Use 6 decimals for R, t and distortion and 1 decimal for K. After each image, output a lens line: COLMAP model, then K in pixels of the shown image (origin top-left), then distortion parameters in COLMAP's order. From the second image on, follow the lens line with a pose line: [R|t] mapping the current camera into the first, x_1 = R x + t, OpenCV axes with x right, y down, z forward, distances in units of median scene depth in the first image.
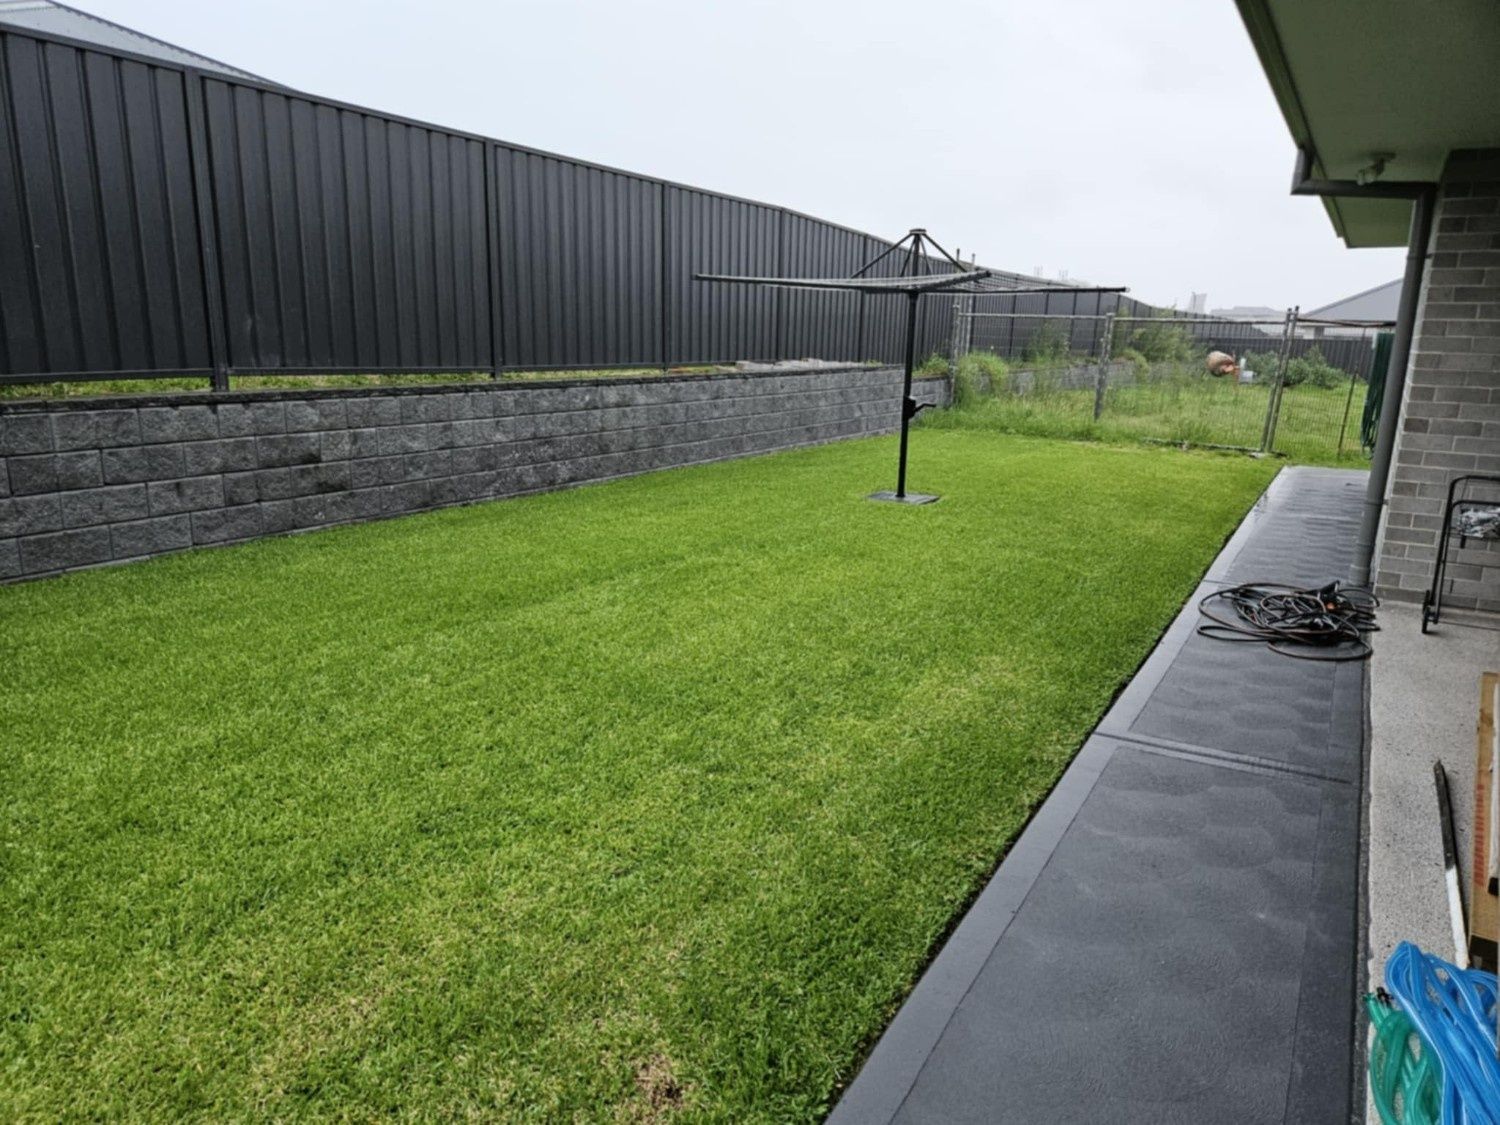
lens RADIAL K [[1061.1, 0, 753.4], [0, 1061.1, 564.7], [0, 0, 1]] dist [0.035253, -0.000029]
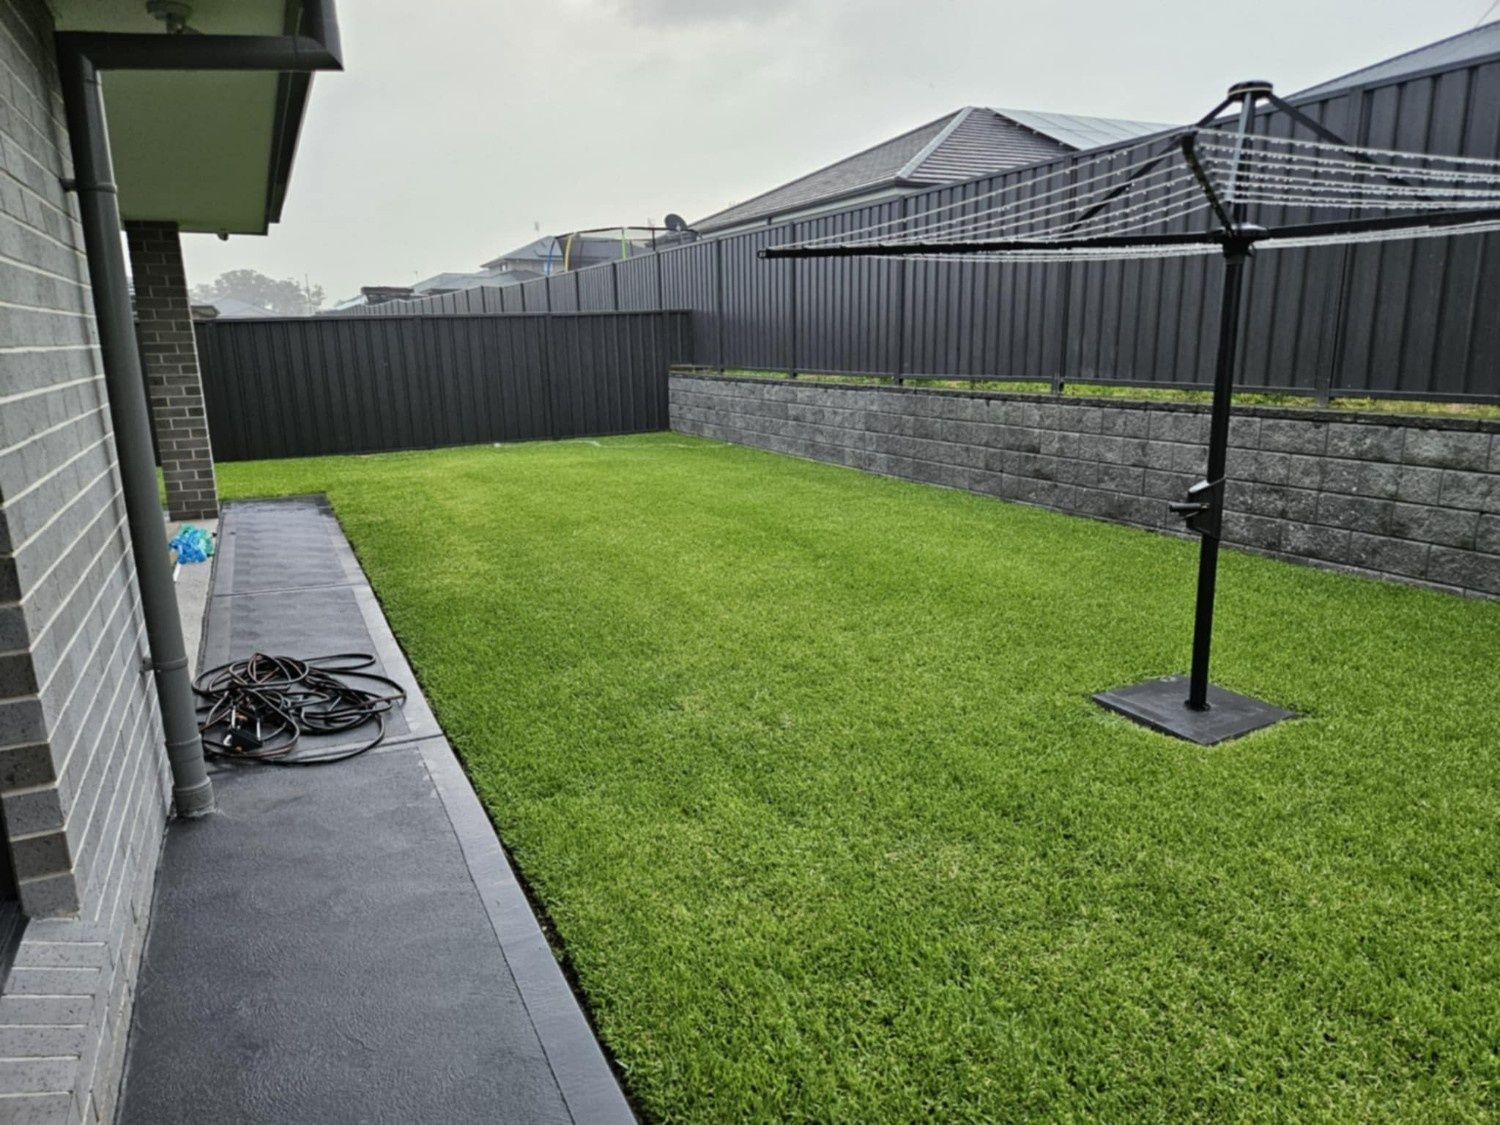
lens RADIAL K [[972.0, 0, 751.6], [0, 972.0, 562.8], [0, 0, 1]] dist [0.029688, 0.000171]
pose [[-0.565534, 0.163332, -0.808390, 0.666044], [-0.180477, 0.931926, 0.314550, -0.251669], [0.804736, 0.323784, -0.497558, 1.225491]]
